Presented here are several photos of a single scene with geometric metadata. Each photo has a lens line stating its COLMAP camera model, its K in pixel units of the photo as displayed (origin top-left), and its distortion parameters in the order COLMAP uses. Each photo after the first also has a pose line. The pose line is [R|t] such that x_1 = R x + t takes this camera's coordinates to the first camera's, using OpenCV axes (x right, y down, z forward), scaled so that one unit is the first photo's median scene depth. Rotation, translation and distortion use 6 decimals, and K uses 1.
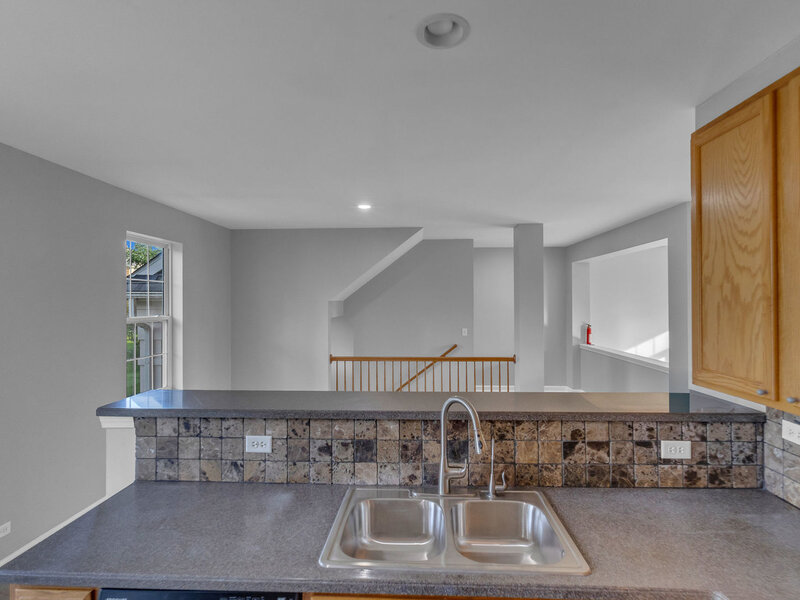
lens RADIAL K [[413.8, 0, 401.0], [0, 413.8, 299.0], [0, 0, 1]] dist [0.012248, 0.001688]
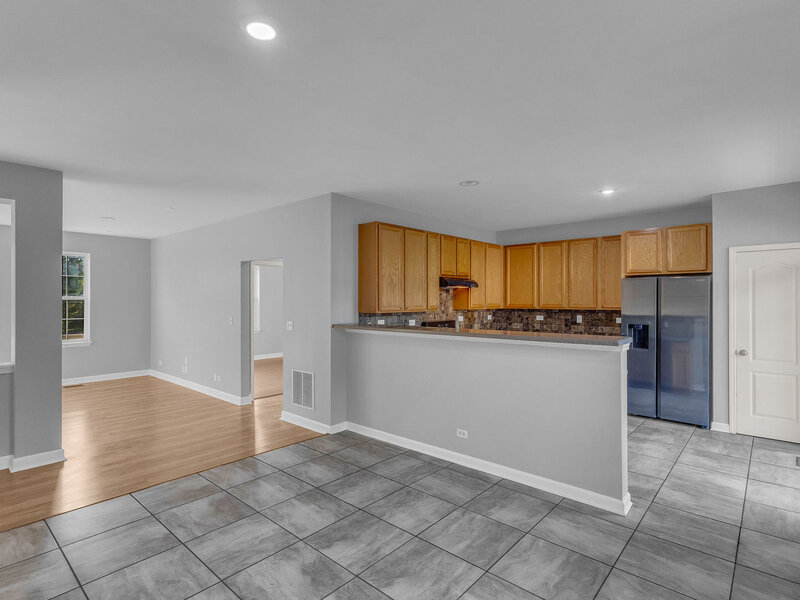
lens RADIAL K [[413.8, 0, 397.9], [0, 413.8, 298.5], [0, 0, 1]] dist [0.012248, 0.001688]
pose [[-0.773413, 0.003113, 0.633895, -1.293845], [0.001317, 0.999994, -0.003303, 0.134904], [-0.633901, -0.001719, -0.773412, 3.455735]]
